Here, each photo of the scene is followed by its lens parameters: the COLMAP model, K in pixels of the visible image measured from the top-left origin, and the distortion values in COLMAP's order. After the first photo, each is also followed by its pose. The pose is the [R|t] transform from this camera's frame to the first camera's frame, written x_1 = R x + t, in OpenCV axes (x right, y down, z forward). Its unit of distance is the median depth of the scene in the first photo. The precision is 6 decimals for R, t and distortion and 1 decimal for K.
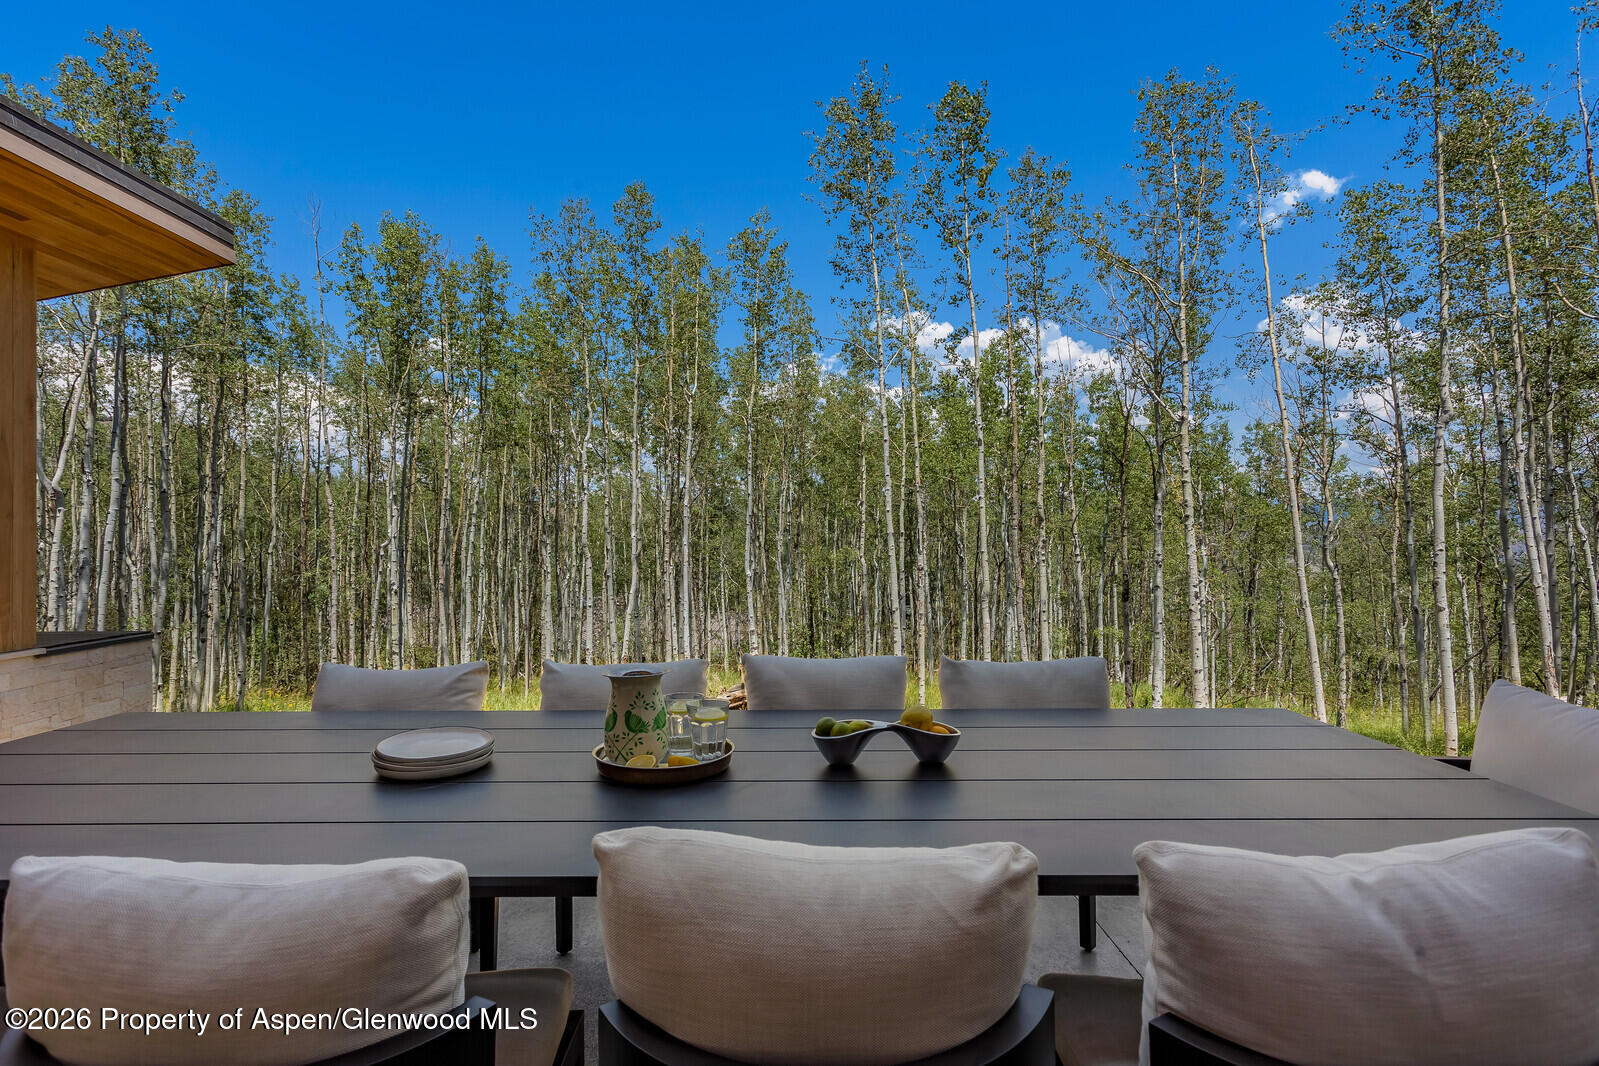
lens RADIAL K [[790.3, 0, 799.5], [0, 790.3, 533.0], [0, 0, 1]] dist [0.001370, 0.000741]
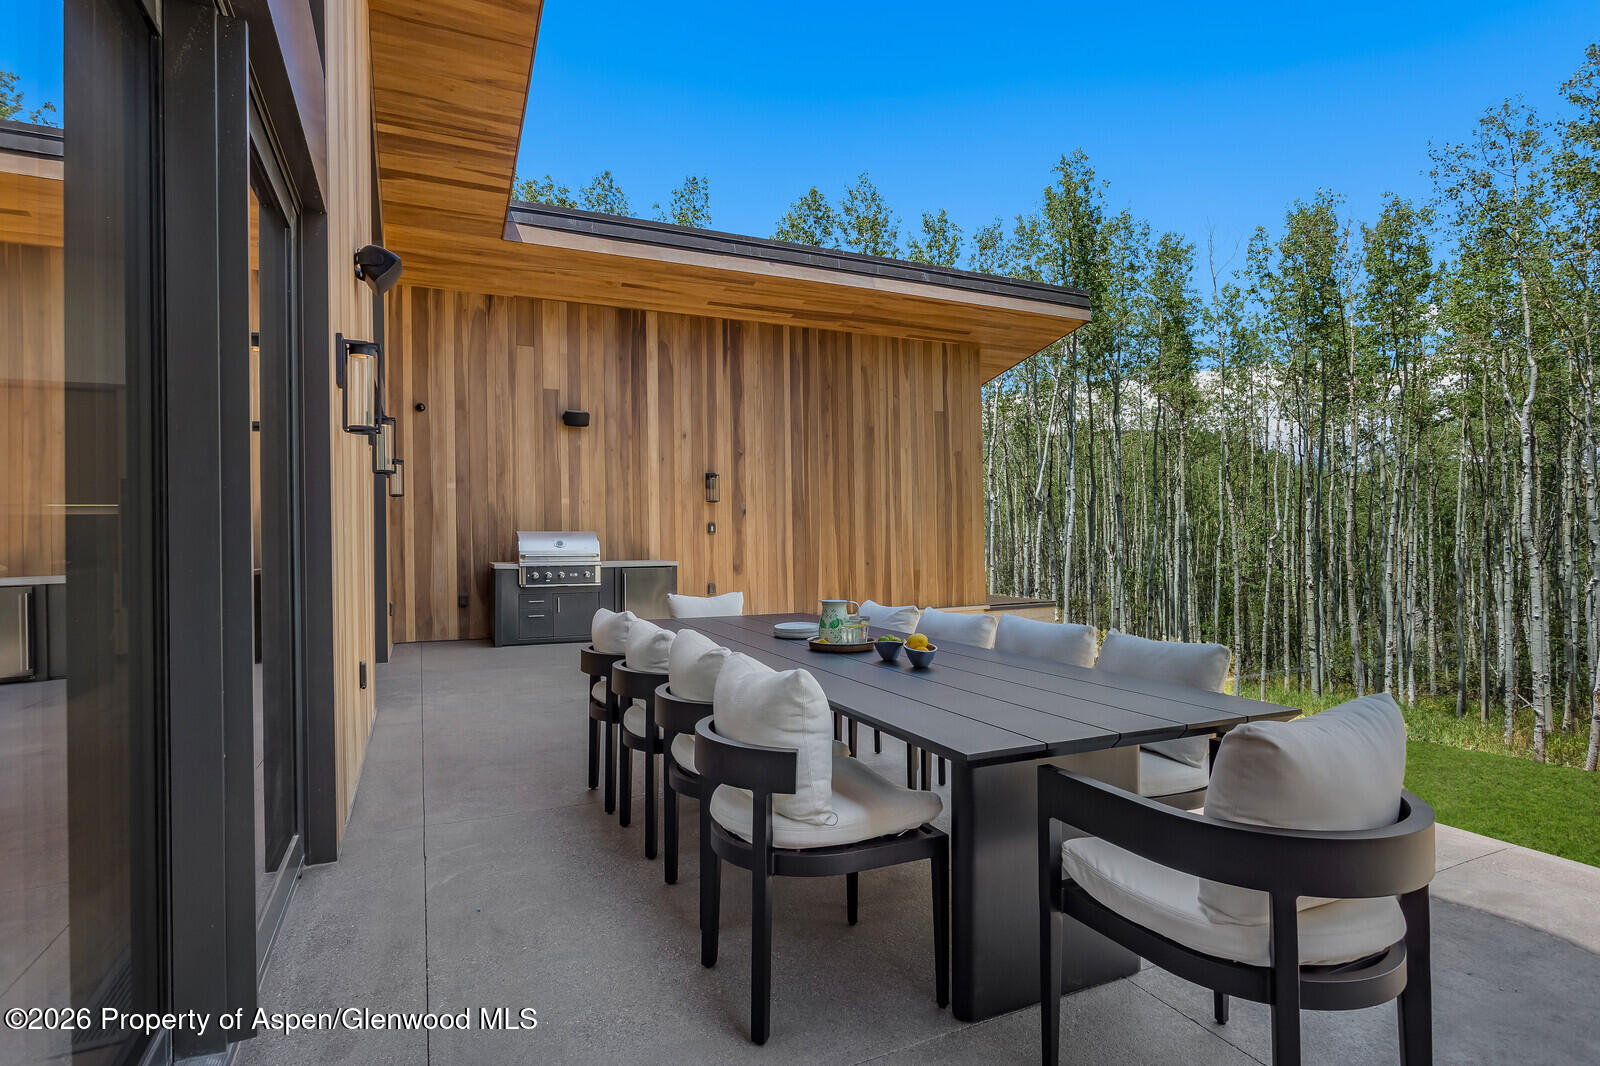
lens RADIAL K [[815.7, 0, 800.0], [0, 815.7, 533.0], [0, 0, 1]] dist [-0.000495, 0.000626]
pose [[0.409365, -0.010722, -0.912308, 0.352166], [0.020881, 0.999779, -0.002381, 0.001459], [0.912132, -0.018075, 0.409498, 0.013971]]
